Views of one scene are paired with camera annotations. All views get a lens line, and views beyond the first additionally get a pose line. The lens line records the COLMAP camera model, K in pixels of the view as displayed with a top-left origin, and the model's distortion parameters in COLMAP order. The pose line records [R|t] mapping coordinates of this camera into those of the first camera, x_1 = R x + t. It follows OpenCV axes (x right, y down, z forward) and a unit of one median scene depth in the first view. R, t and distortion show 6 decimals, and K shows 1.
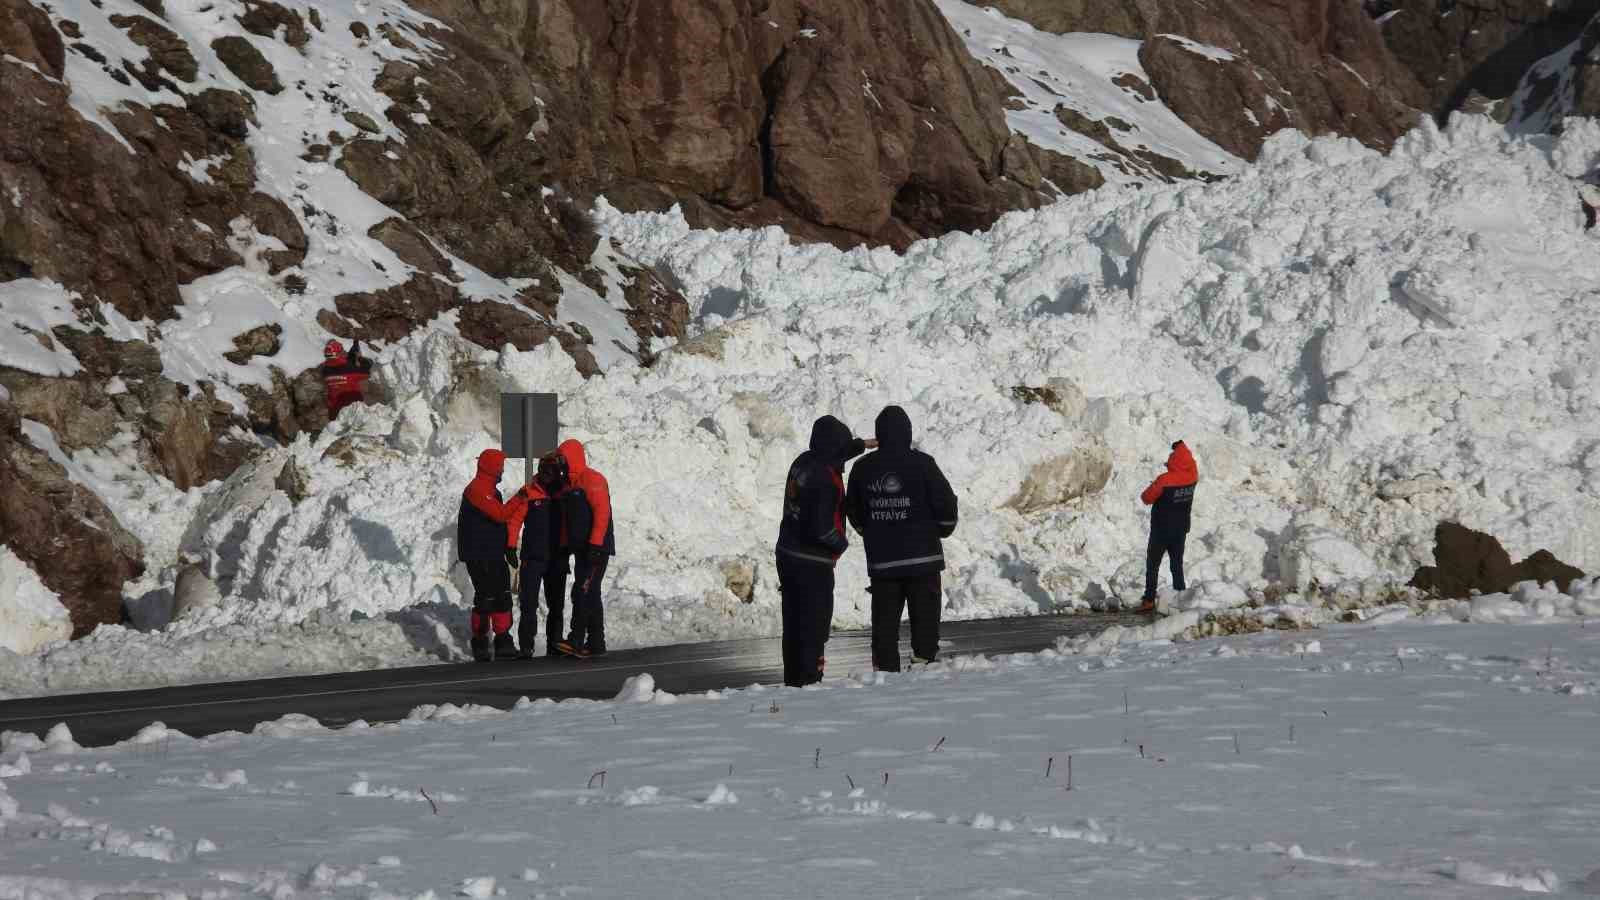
lens RADIAL K [[5285.3, 0, 749.2], [0, 5285.3, 456.7], [0, 0, 1]] dist [0.260318, 0.000000]
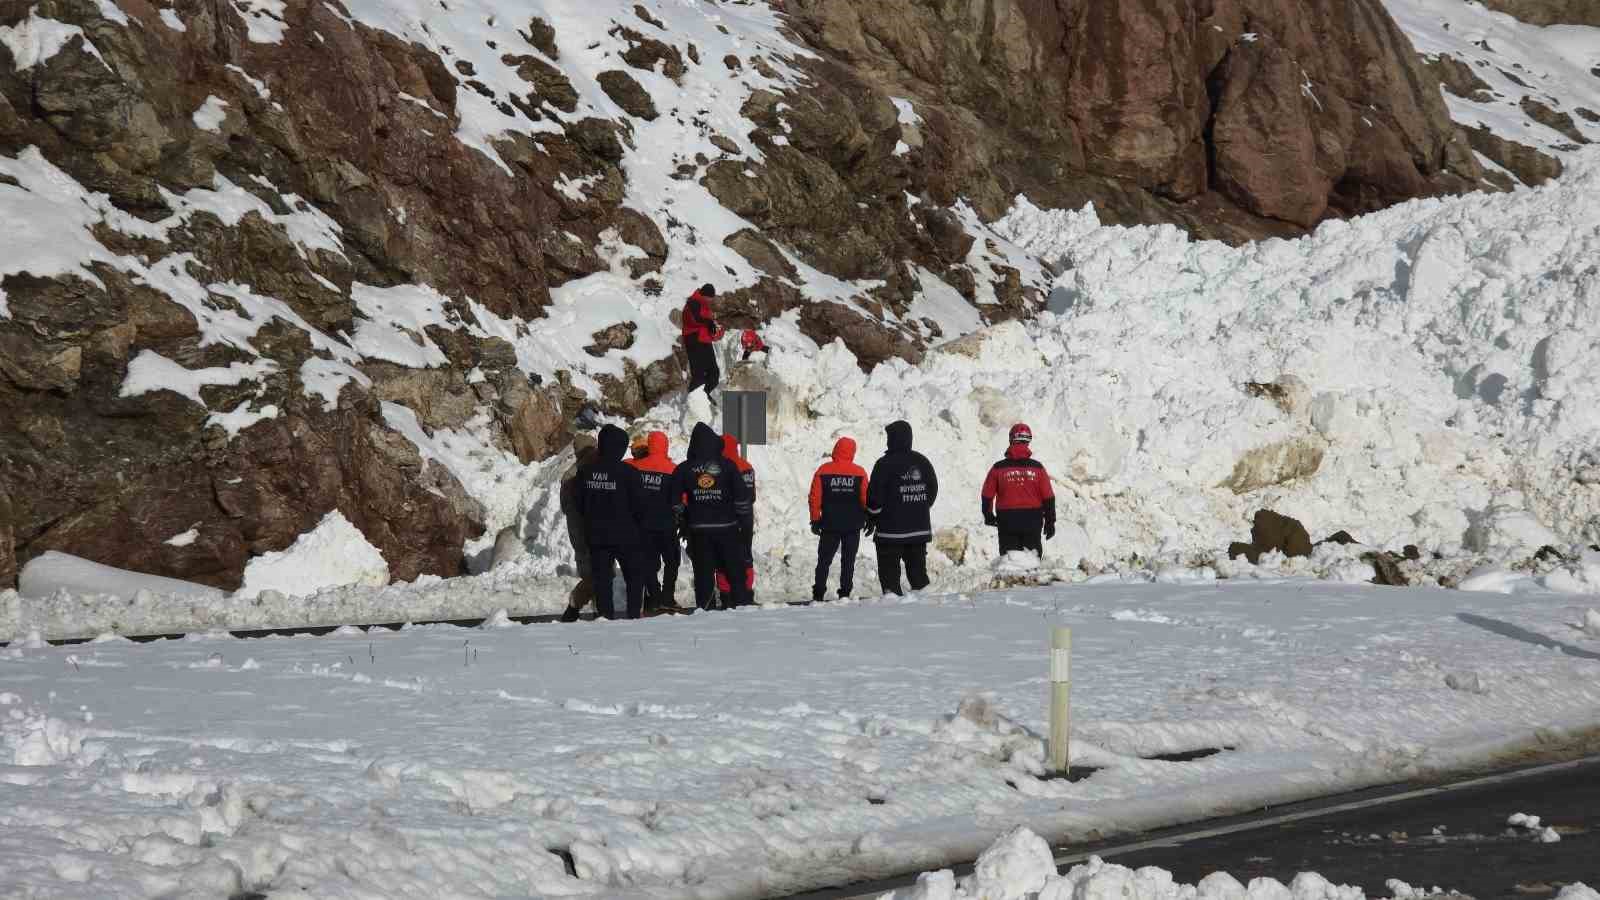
lens RADIAL K [[5285.3, 0, 714.1], [0, 5285.3, 533.6], [0, 0, 1]] dist [0.260318, 0.000000]
pose [[0.991959, 0.013414, -0.125849, 0.072907], [-0.010673, 0.999691, 0.022432, -0.004449], [0.126111, -0.020908, 0.991796, -0.150074]]
